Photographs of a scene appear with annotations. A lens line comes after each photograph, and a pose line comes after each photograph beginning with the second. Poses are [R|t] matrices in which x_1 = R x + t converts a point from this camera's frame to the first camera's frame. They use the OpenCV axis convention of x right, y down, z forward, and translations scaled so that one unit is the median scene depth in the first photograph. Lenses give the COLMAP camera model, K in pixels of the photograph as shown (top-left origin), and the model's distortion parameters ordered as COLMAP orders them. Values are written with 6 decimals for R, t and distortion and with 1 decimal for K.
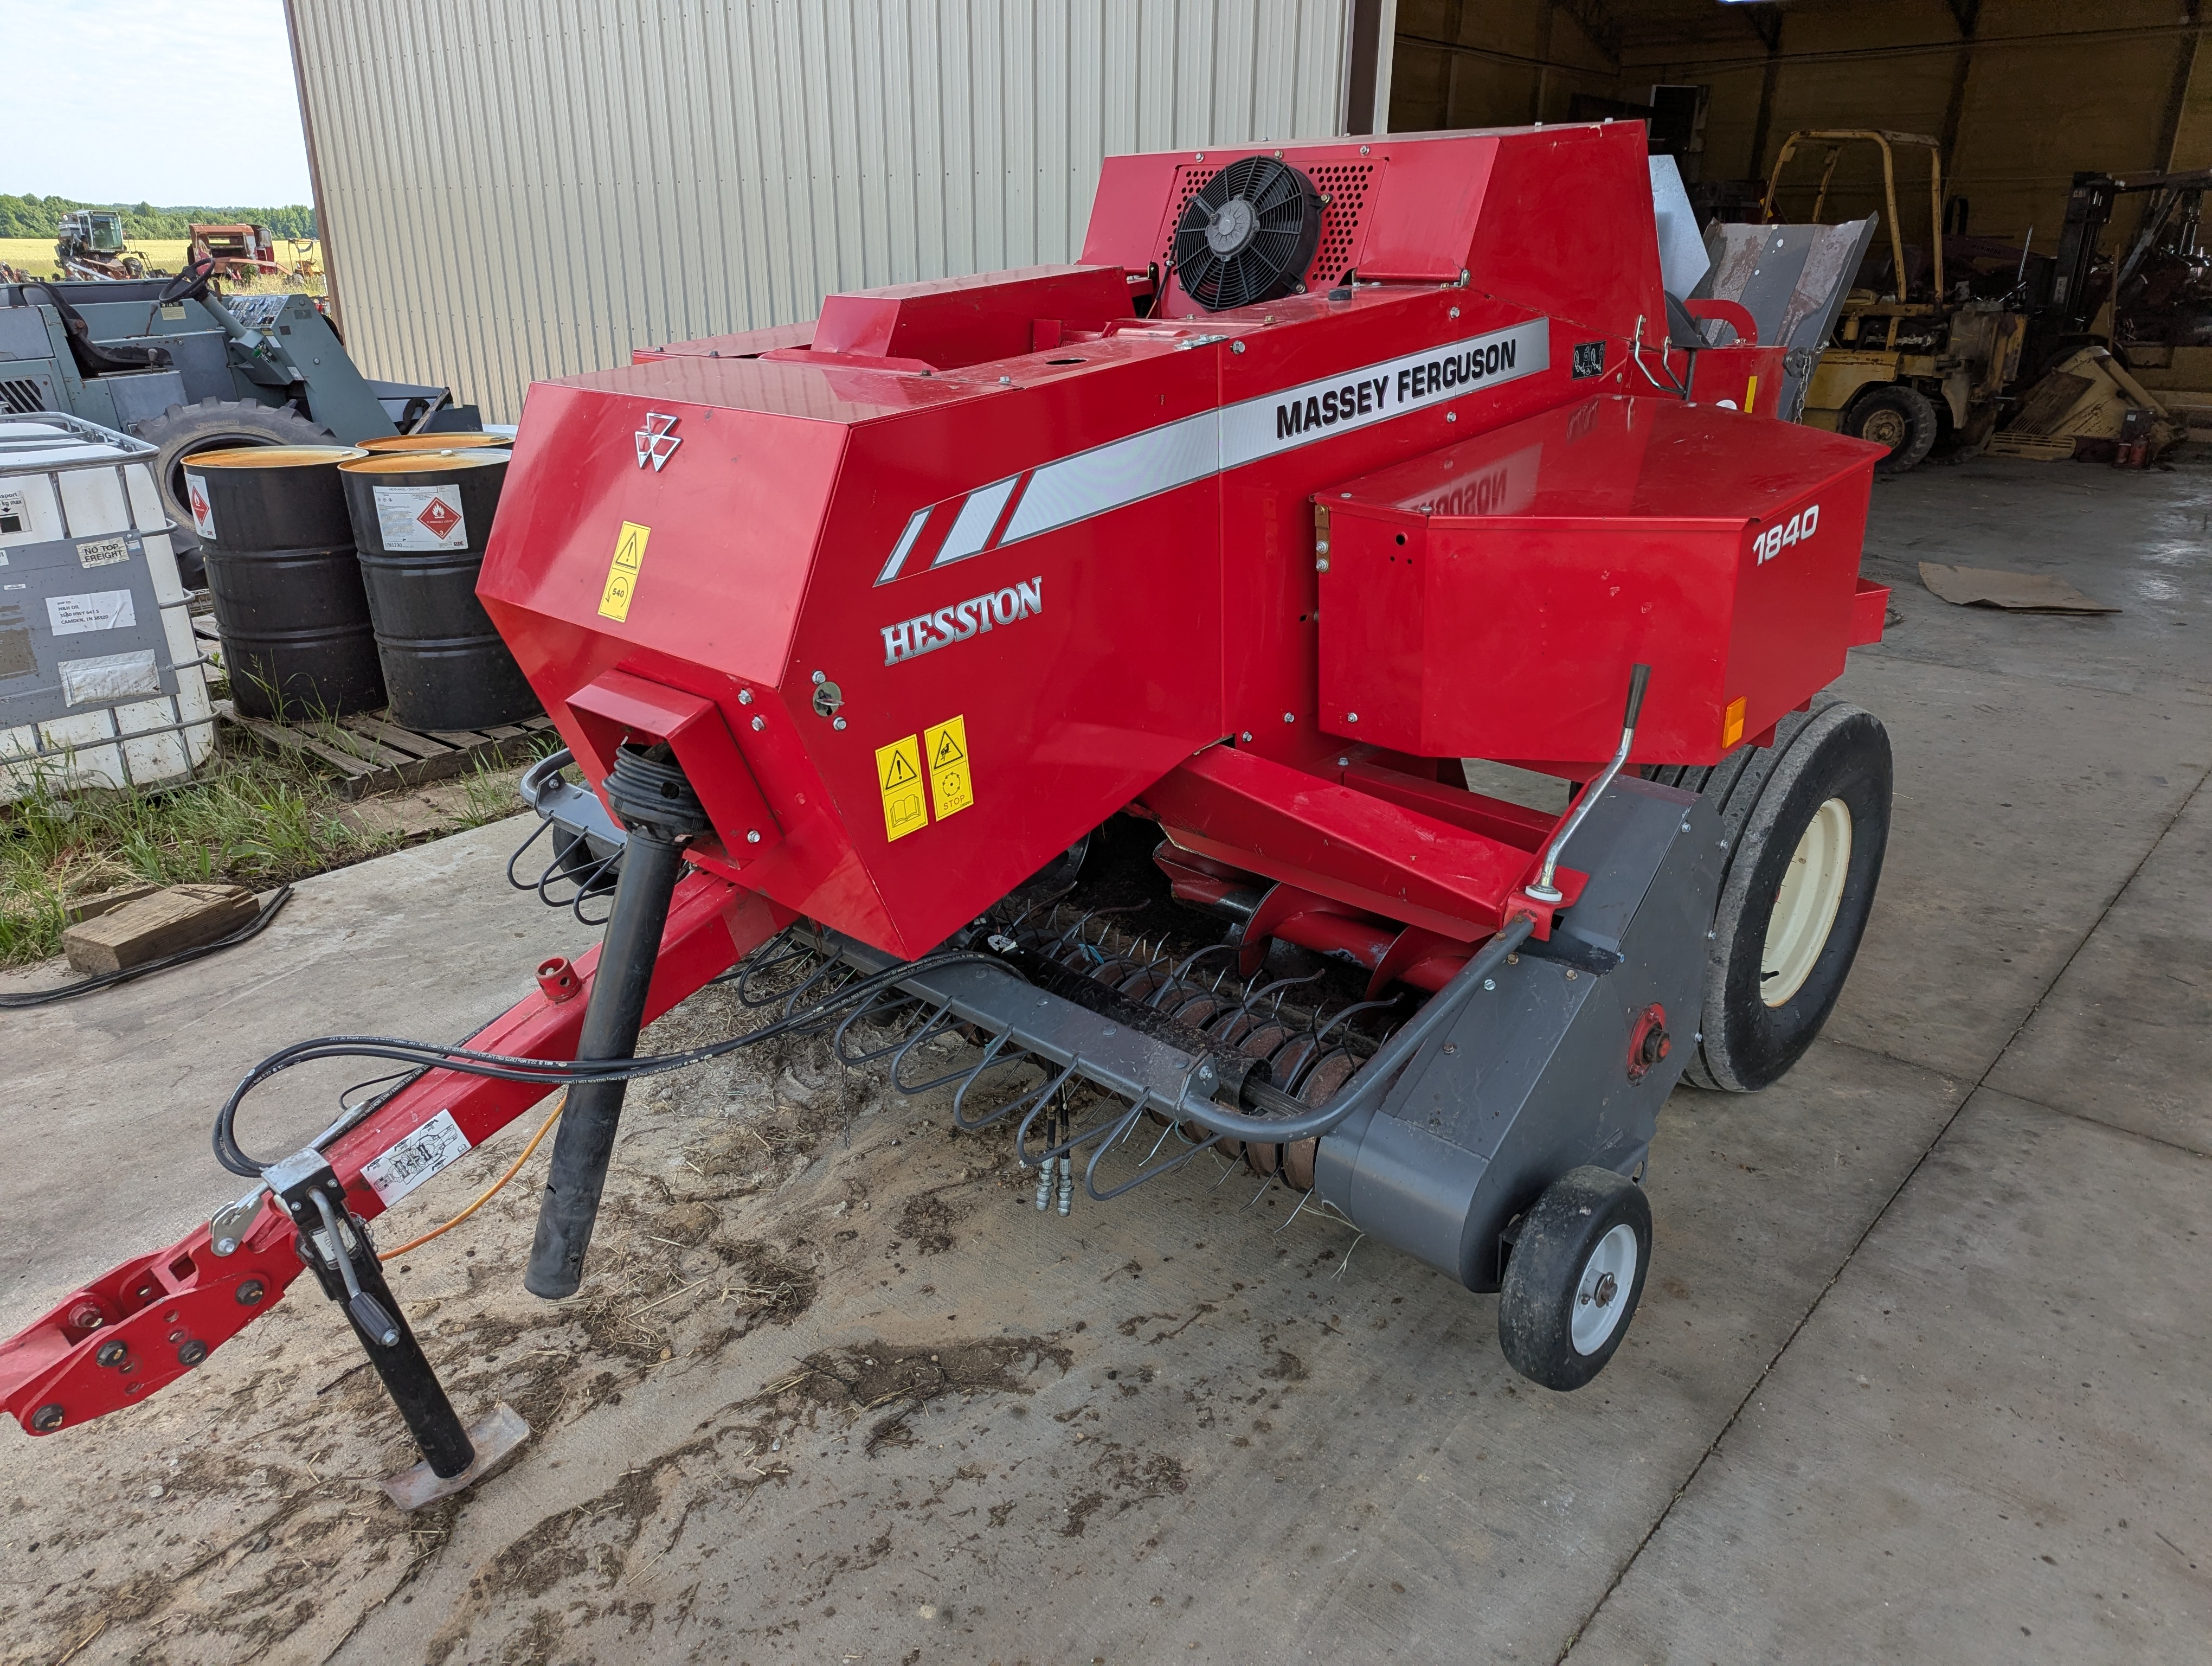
lens RADIAL K [[1563.6, 0, 1106.0], [0, 1563.6, 833.0], [0, 0, 1]] dist [0.078491, -0.083825]
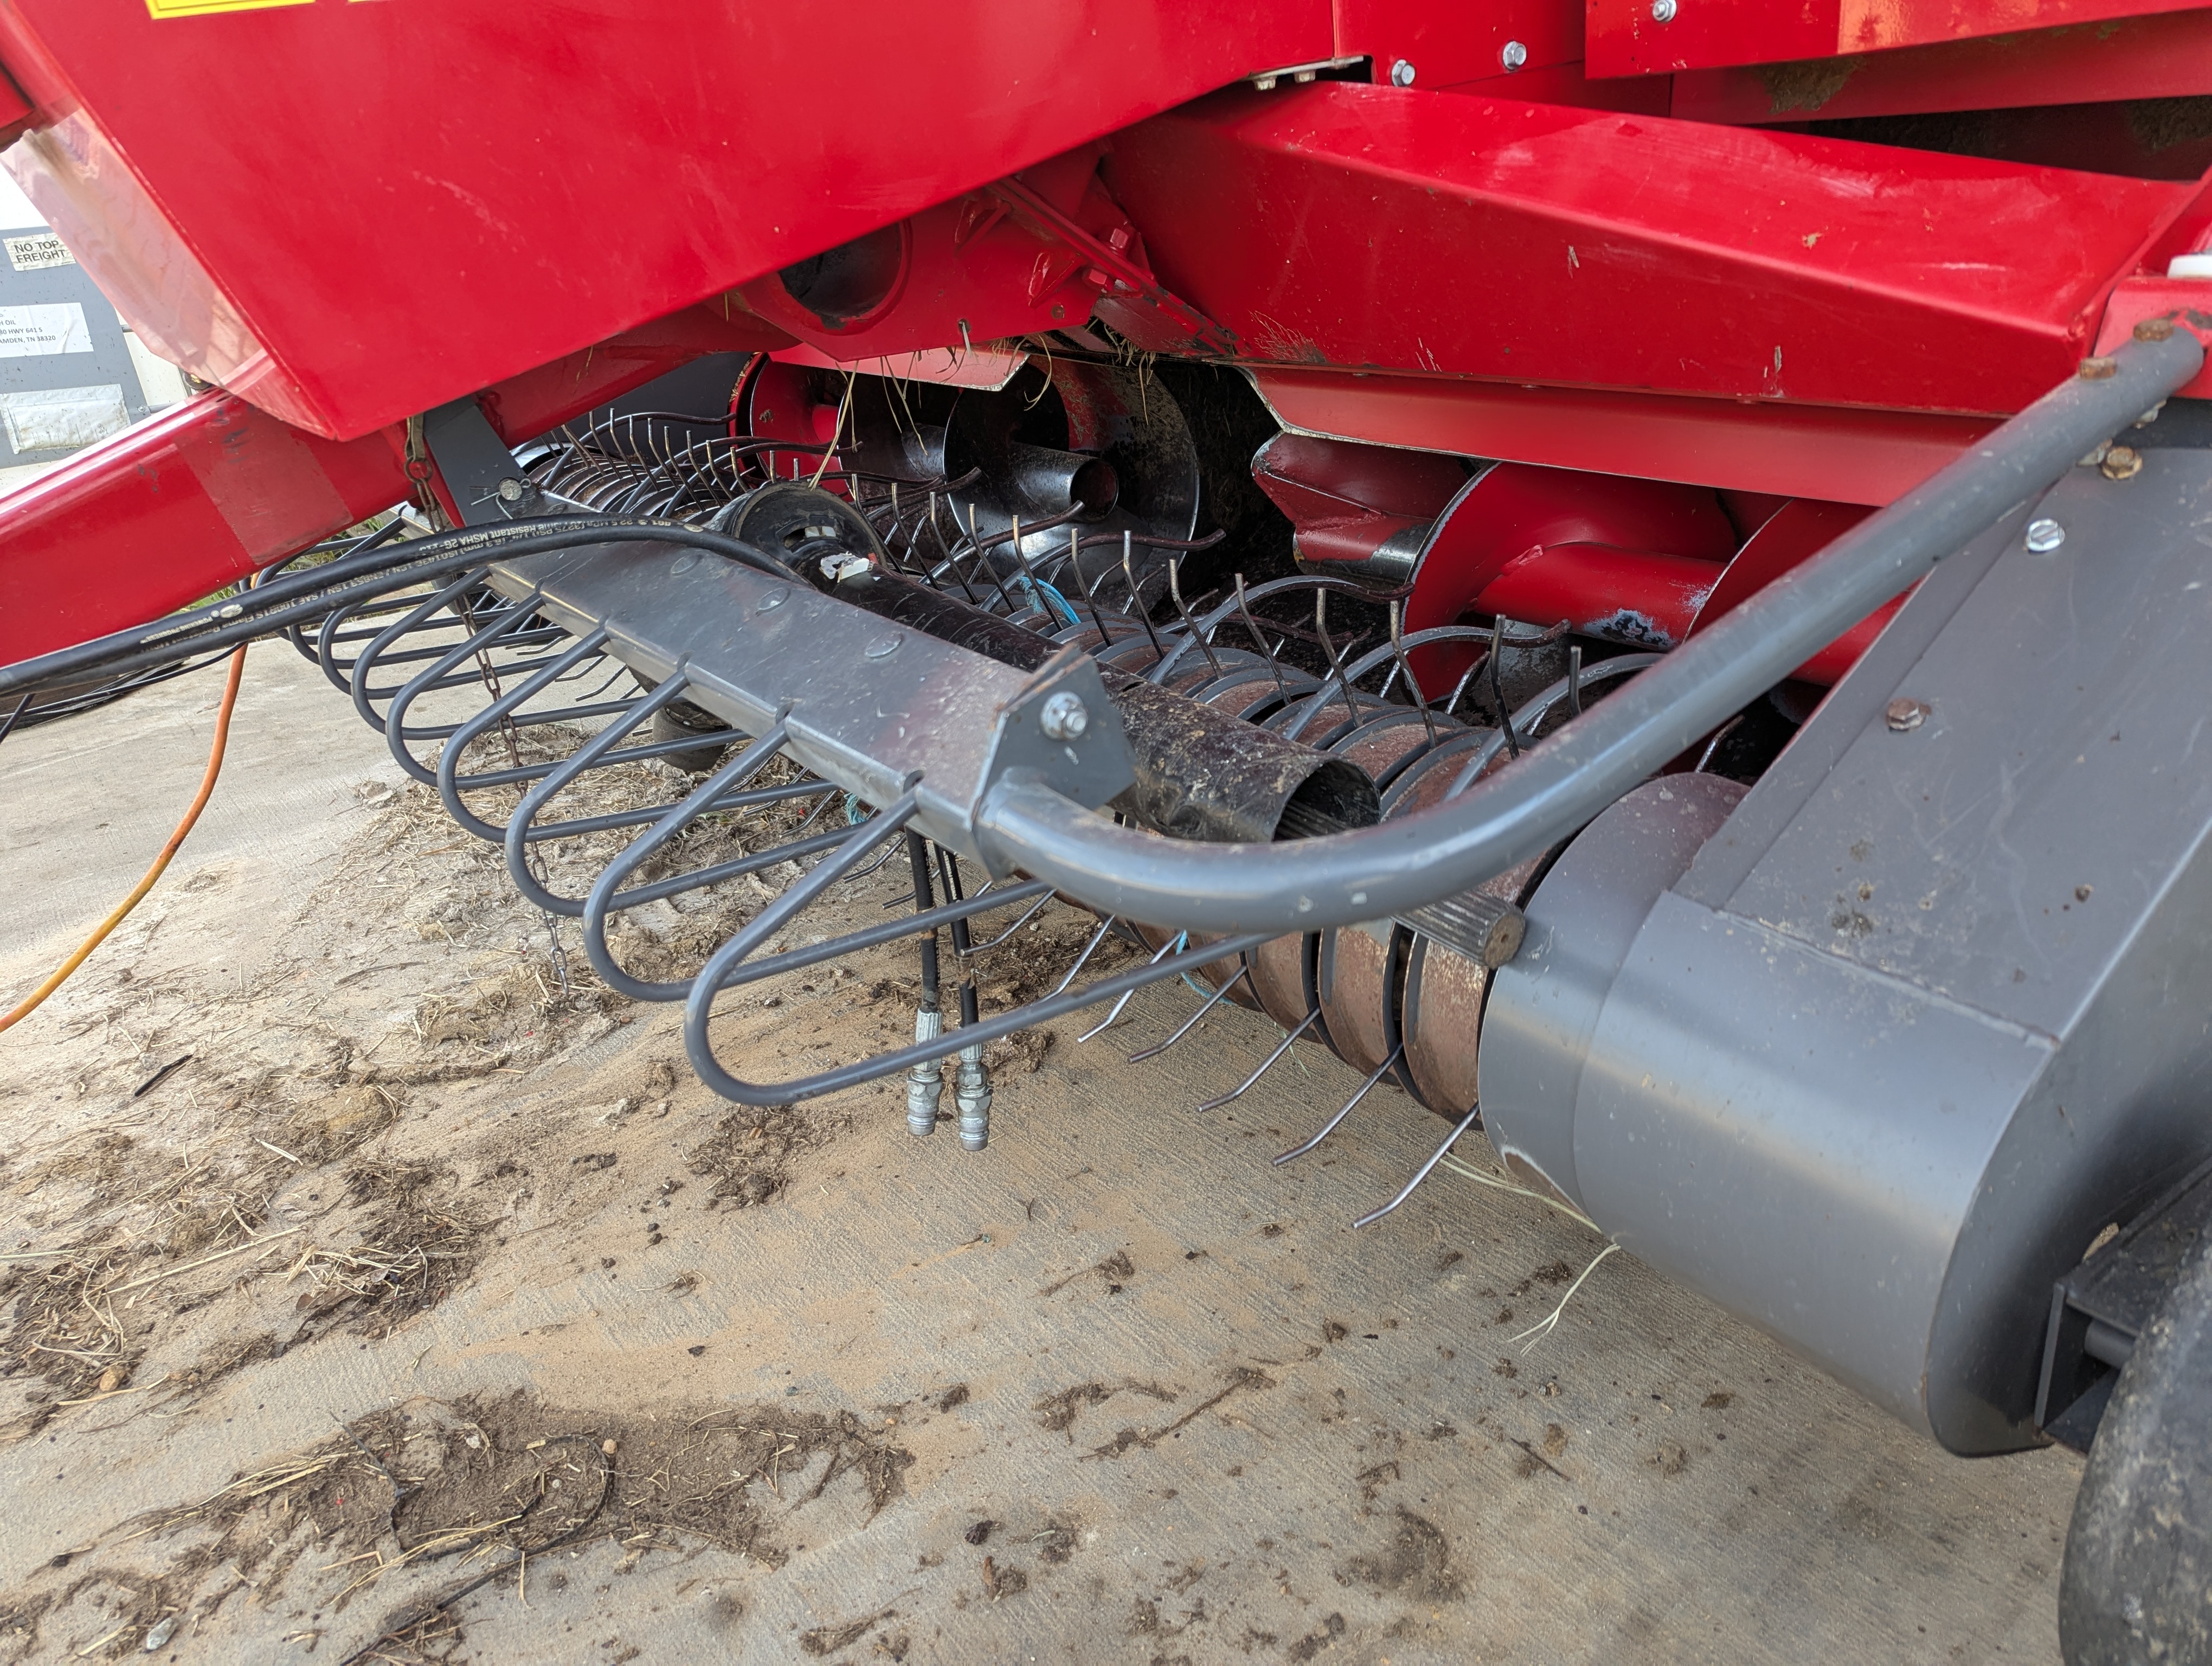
lens RADIAL K [[1572.7, 0, 1110.7], [0, 1572.7, 867.6], [0, 0, 1]] dist [0.069293, -0.058746]
pose [[0.978807, 0.023946, -0.203378, 0.114377], [-0.011225, 0.997920, 0.063474, 0.137264], [0.204475, -0.059845, 0.977041, 0.587068]]
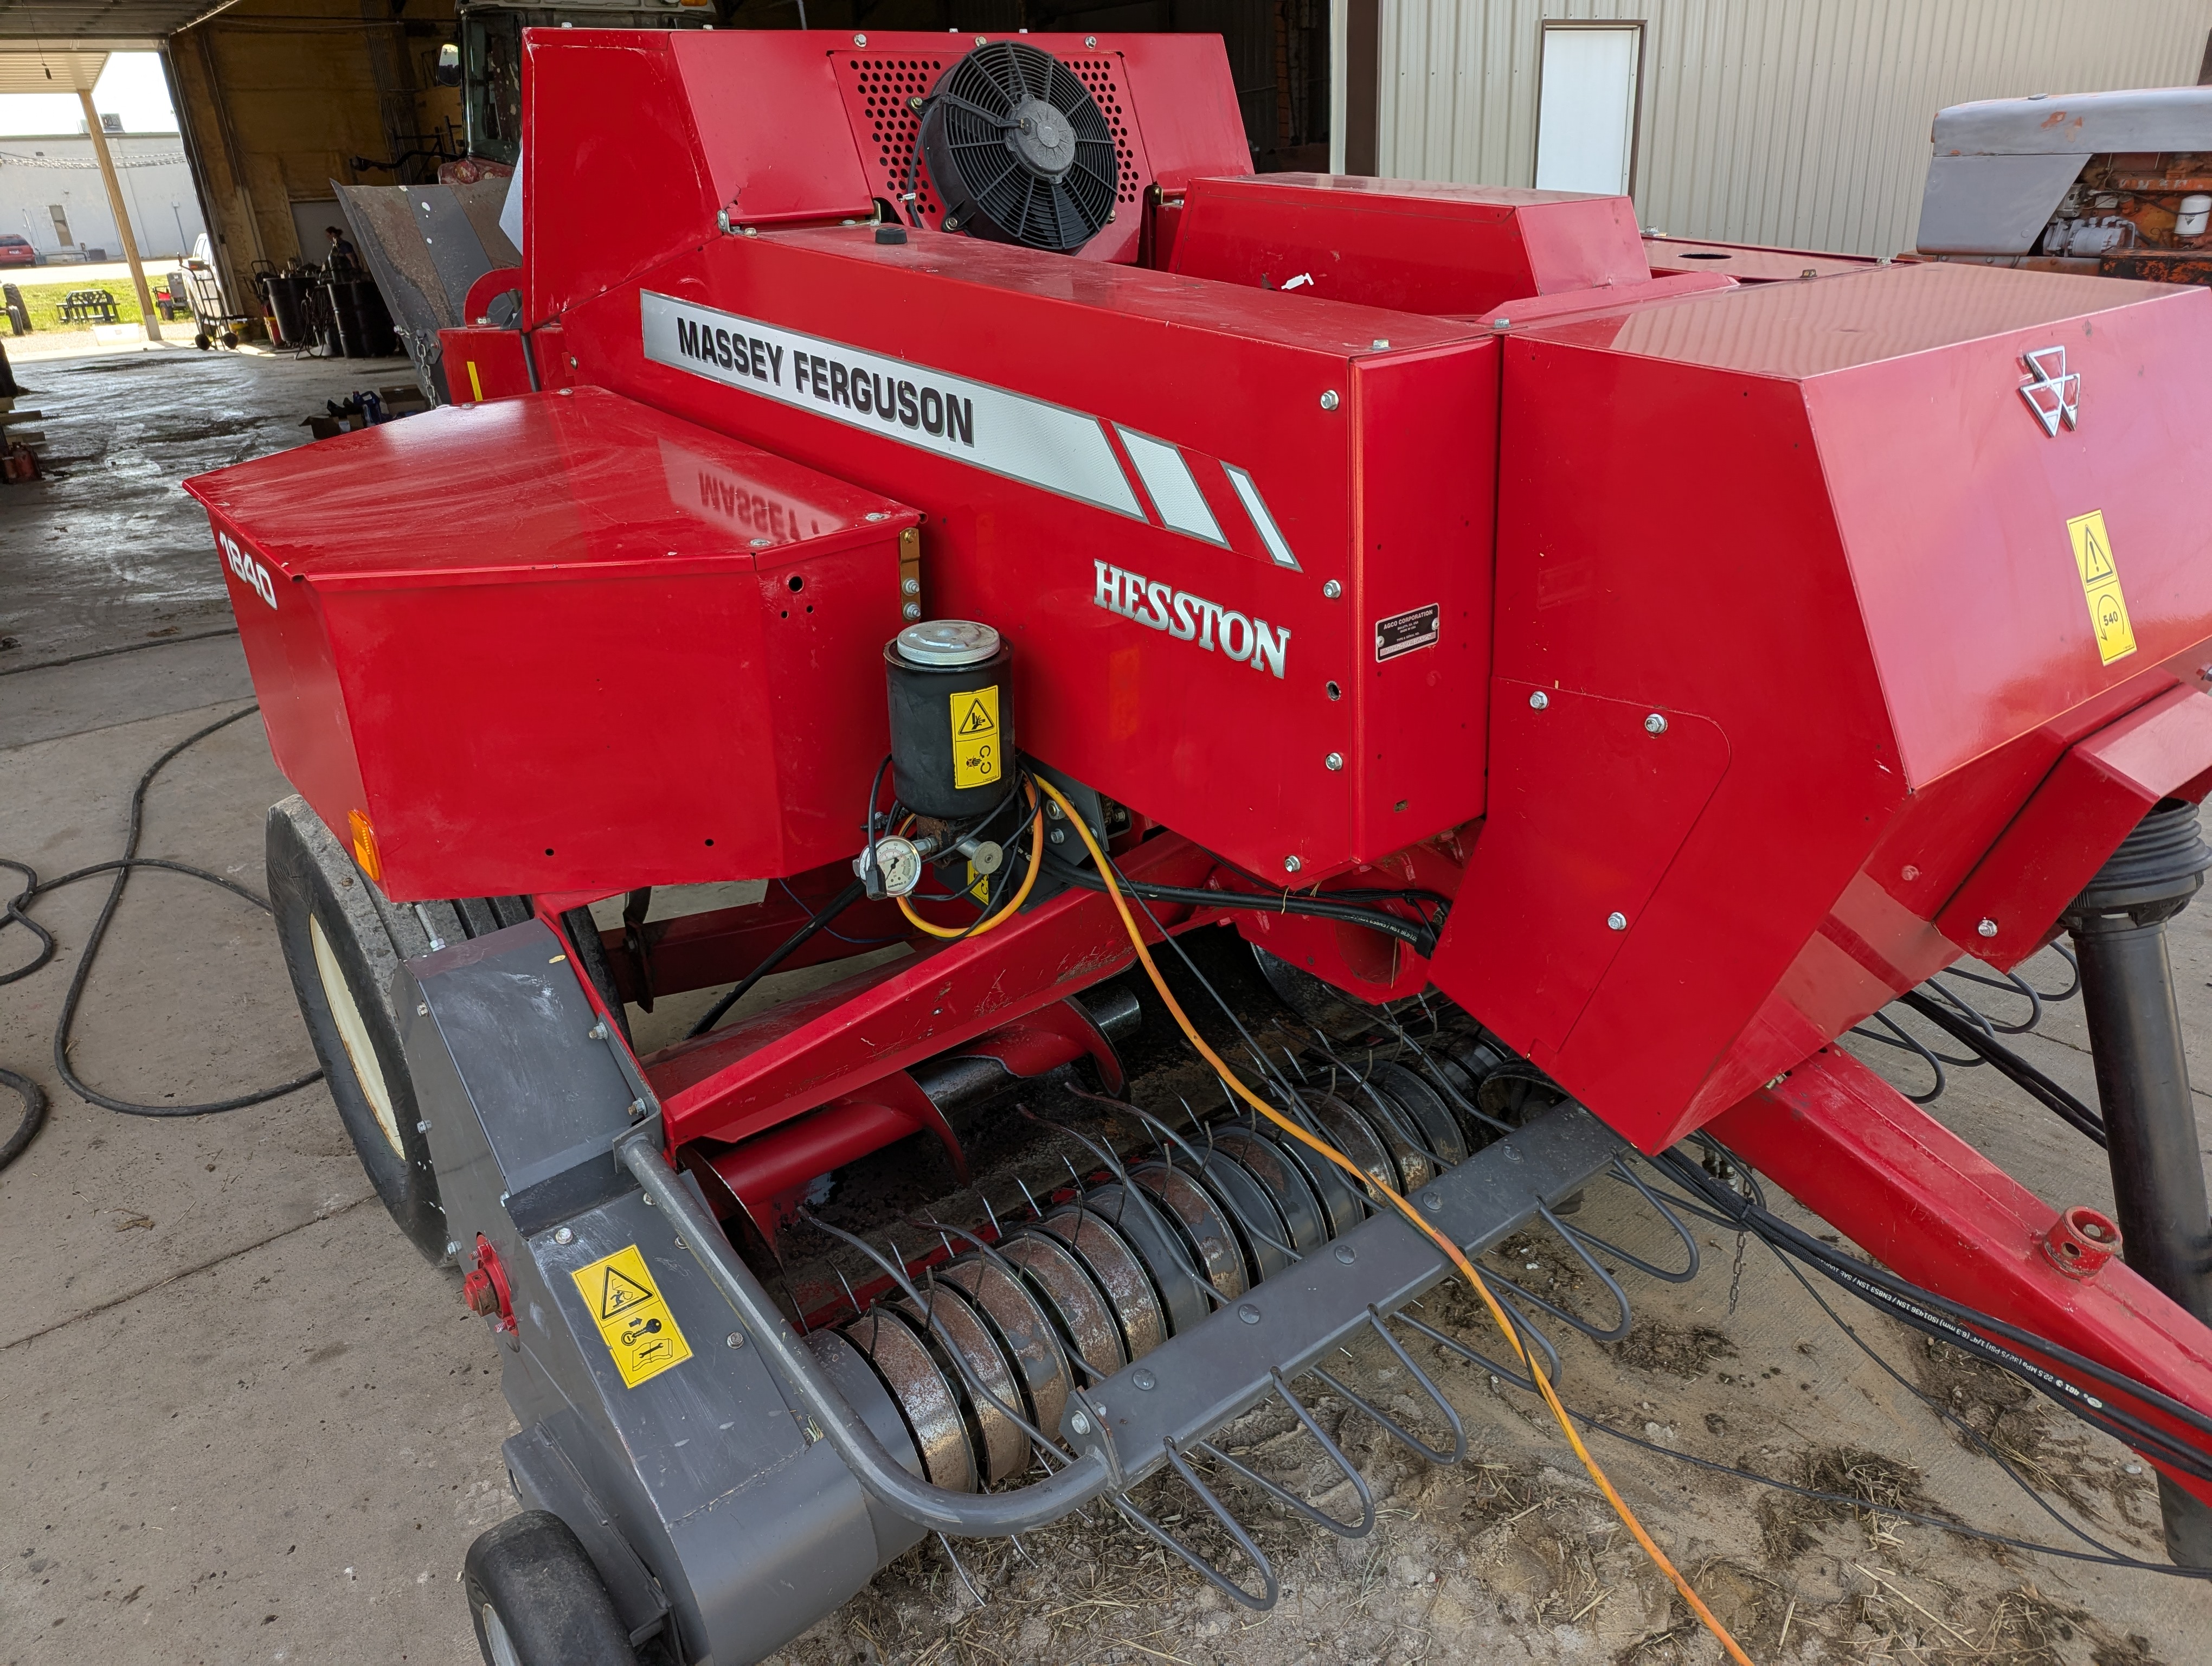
lens RADIAL K [[1566.5, 0, 1106.0], [0, 1566.5, 833.0], [0, 0, 1]] dist [0.005382, 0.005092]
pose [[0.140904, -0.397142, 0.906876, -0.865193], [0.387642, 0.865010, 0.318579, -0.387603], [-0.910977, 0.306654, 0.275832, 1.070451]]
